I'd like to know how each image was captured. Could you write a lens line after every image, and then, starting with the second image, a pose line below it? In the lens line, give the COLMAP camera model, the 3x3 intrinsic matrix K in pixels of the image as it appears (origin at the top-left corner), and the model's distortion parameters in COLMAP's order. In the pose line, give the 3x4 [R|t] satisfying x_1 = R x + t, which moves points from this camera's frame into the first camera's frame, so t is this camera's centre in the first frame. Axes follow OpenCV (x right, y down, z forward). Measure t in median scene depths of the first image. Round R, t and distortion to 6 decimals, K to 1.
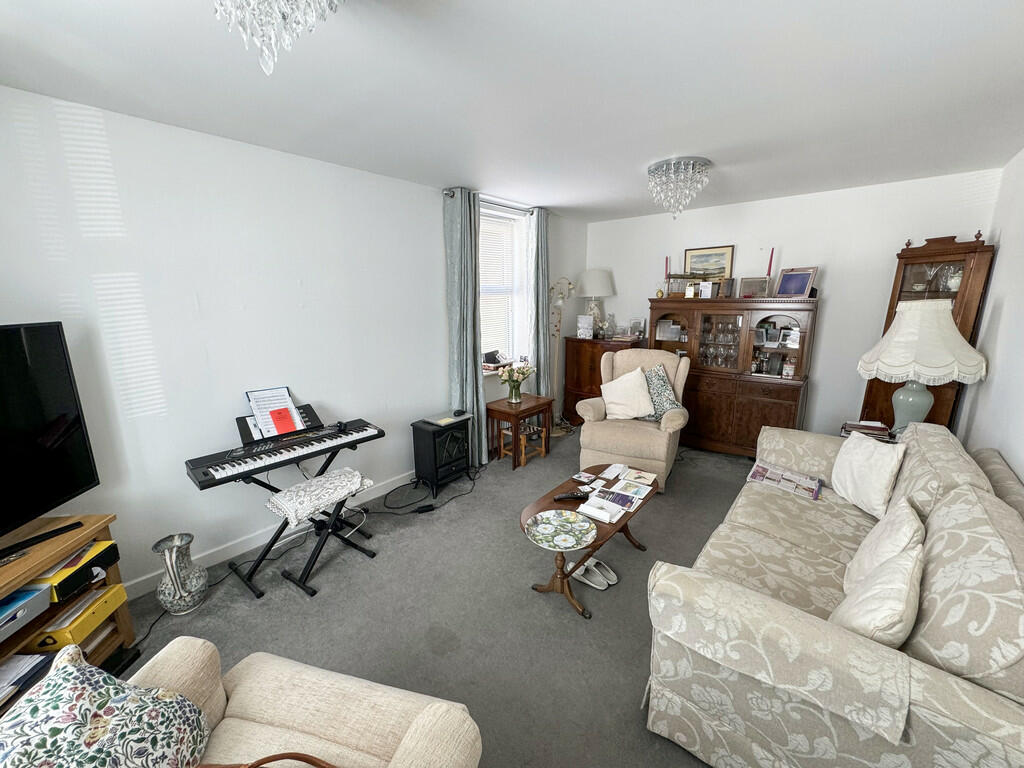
lens RADIAL K [[410.9, 0, 511.6], [0, 410.9, 386.5], [0, 0, 1]] dist [0.000067, 0.000127]
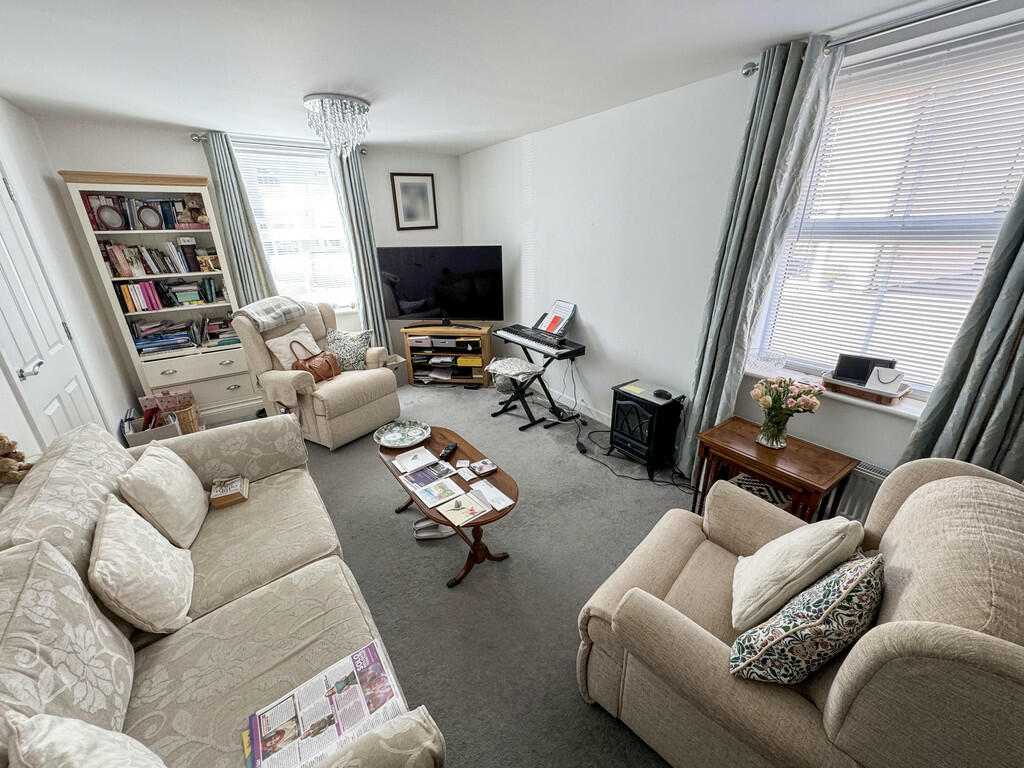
lens RADIAL K [[410.9, 0, 510.3], [0, 410.9, 386.2], [0, 0, 1]] dist [0.000067, 0.000127]
pose [[-0.265727, 0.361139, -0.893850, 0.878441], [-0.194602, 0.888003, 0.416629, -0.300580], [0.944203, 0.284655, -0.165688, 1.161255]]
